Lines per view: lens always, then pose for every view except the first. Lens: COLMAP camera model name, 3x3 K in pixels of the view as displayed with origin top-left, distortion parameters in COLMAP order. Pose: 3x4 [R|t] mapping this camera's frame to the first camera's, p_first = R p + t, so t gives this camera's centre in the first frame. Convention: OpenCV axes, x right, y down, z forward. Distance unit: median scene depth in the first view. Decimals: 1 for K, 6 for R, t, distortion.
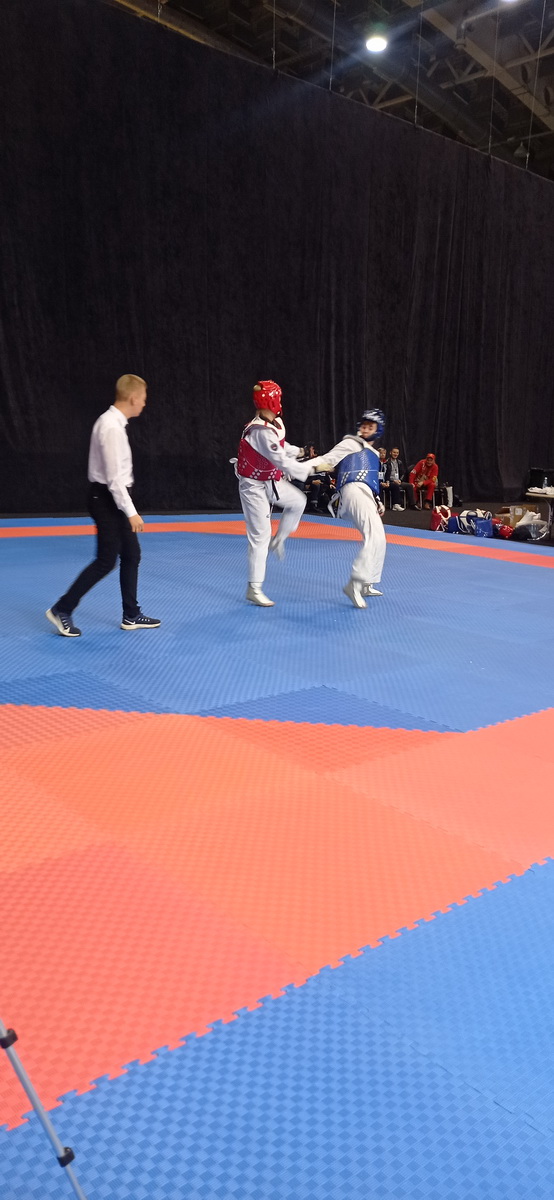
lens RADIAL K [[919.0, 0, 287.7], [0, 919.0, 627.3], [0, 0, 1]] dist [0.076164, -0.088282]
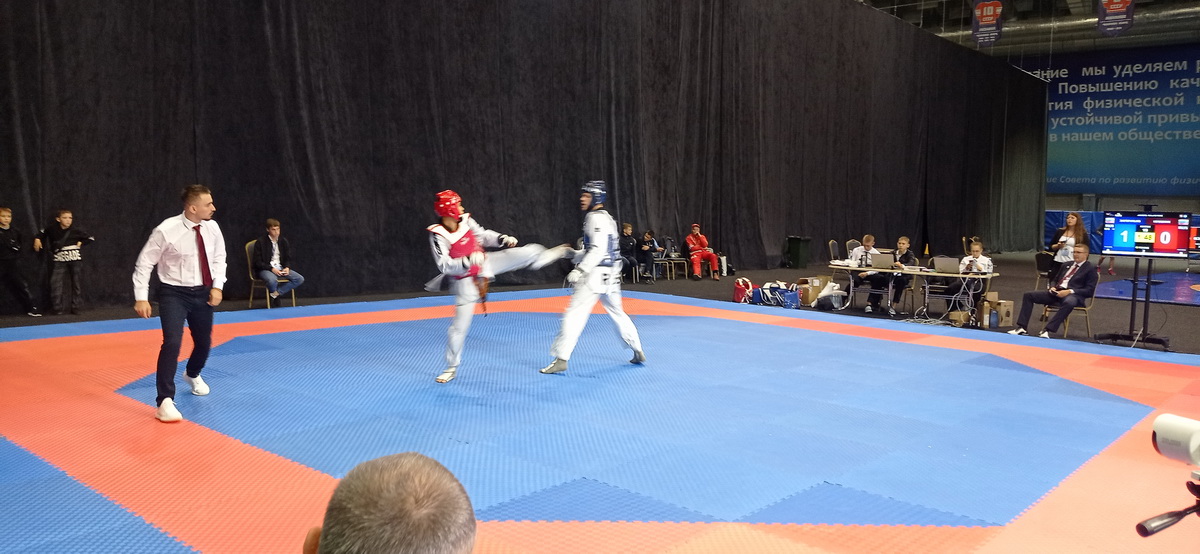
lens RADIAL K [[919.0, 0, 603.9], [0, 919.0, 298.5], [0, 0, 1]] dist [0.076164, -0.088282]
pose [[0.991390, -0.026094, 0.128319, -0.102582], [0.038413, 0.994785, -0.094489, -0.015521], [-0.125184, 0.098604, 0.987221, 0.005955]]
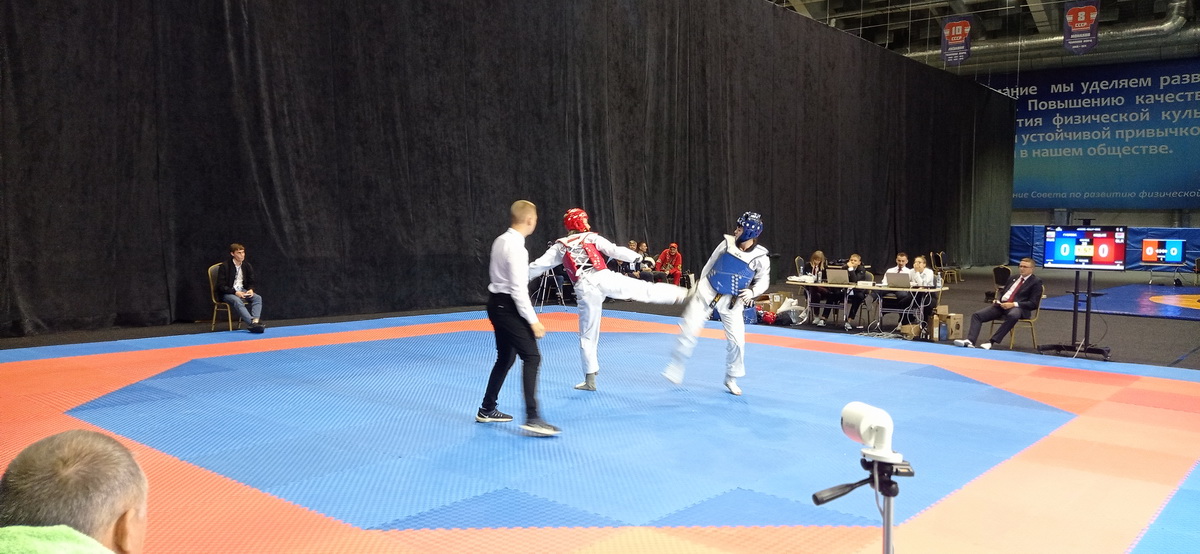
lens RADIAL K [[919.0, 0, 608.9], [0, 919.0, 295.7], [0, 0, 1]] dist [0.076164, -0.088282]
pose [[0.988635, -0.035676, 0.146043, -0.081261], [0.053055, 0.991727, -0.116891, -0.012263], [-0.140665, 0.123311, 0.982348, -0.011410]]
